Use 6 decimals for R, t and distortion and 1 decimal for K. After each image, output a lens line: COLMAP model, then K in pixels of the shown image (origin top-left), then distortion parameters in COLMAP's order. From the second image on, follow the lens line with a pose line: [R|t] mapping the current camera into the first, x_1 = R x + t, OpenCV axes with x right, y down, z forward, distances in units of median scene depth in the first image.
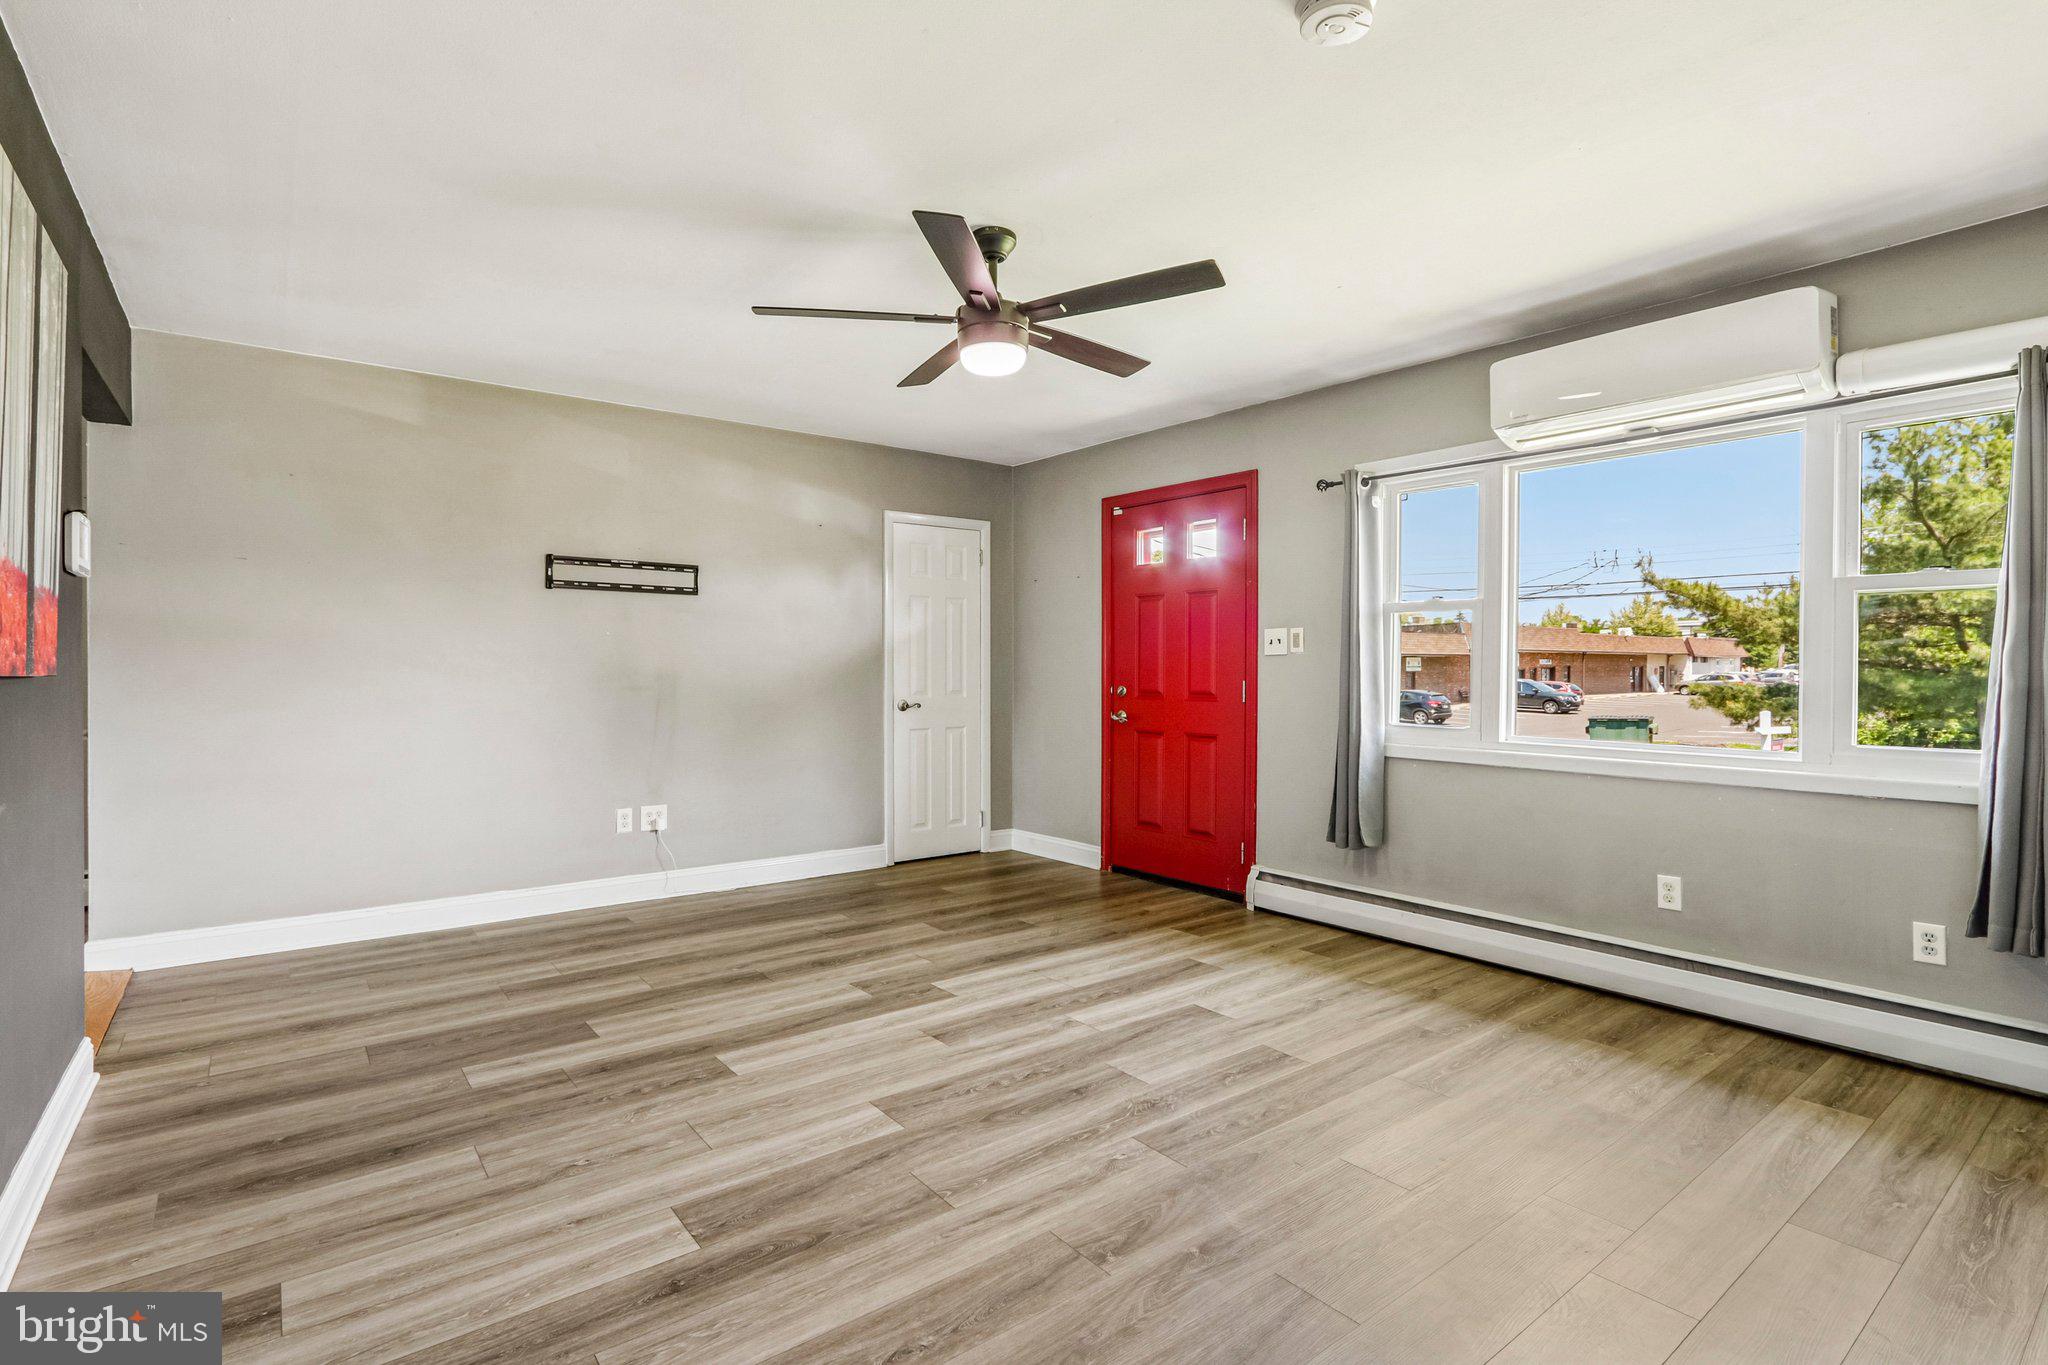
lens RADIAL K [[941.4, 0, 912.7], [0, 941.4, 686.9], [0, 0, 1]] dist [-0.011959, 0.000140]
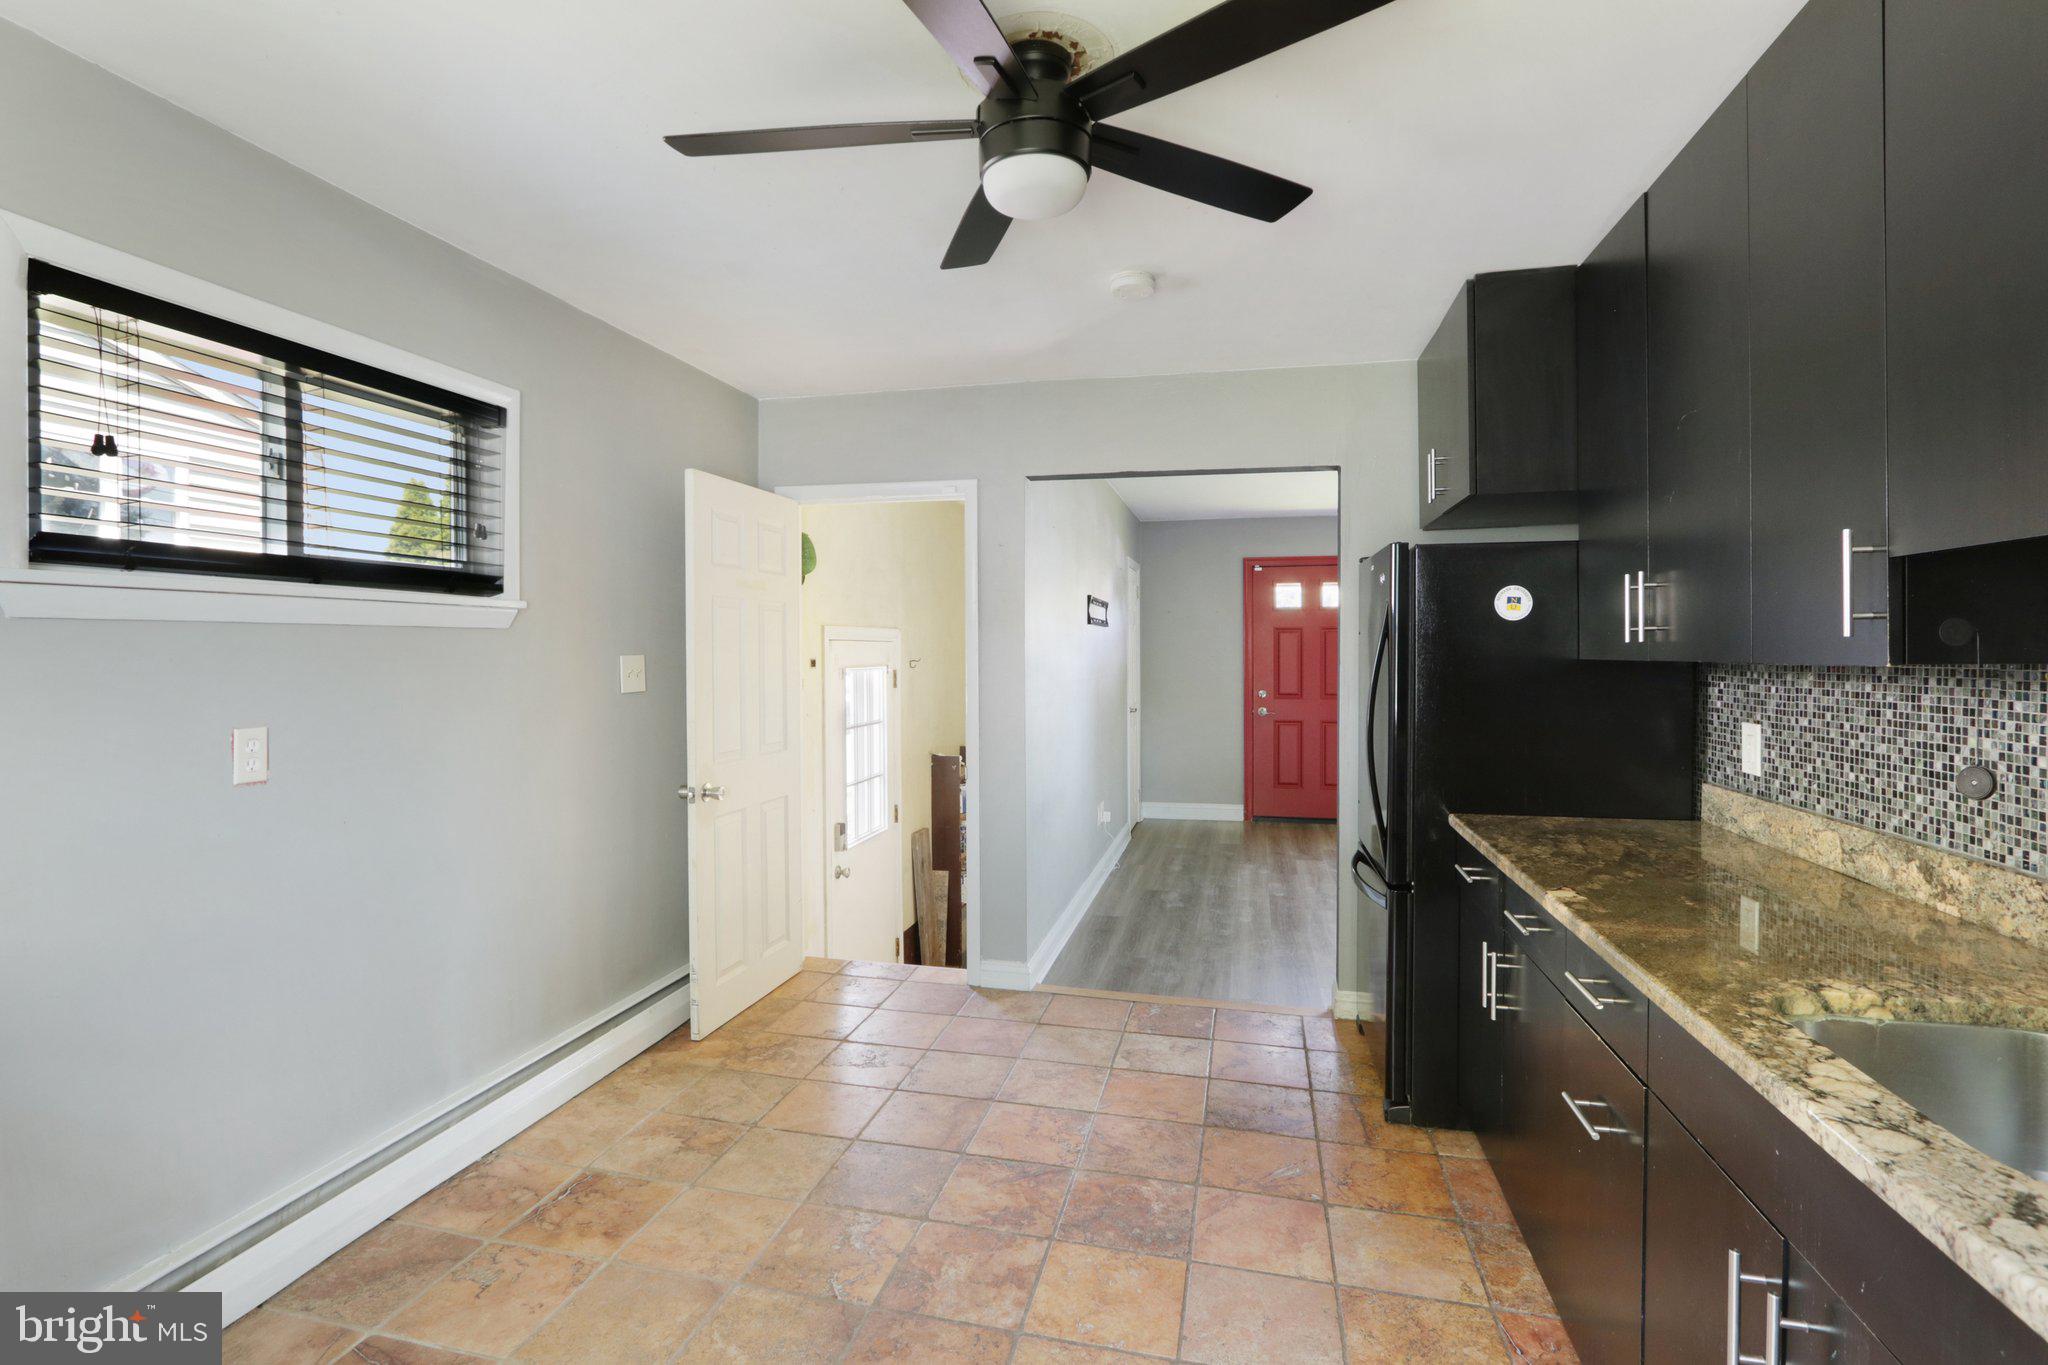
lens RADIAL K [[1016.9, 0, 953.6], [0, 1016.9, 669.1], [0, 0, 1]] dist [-0.011478, 0.001480]
pose [[0.774612, -0.014398, 0.632272, -1.786888], [0.016248, 0.999864, 0.002863, -0.073122], [-0.632228, 0.008056, 0.774741, 0.153048]]
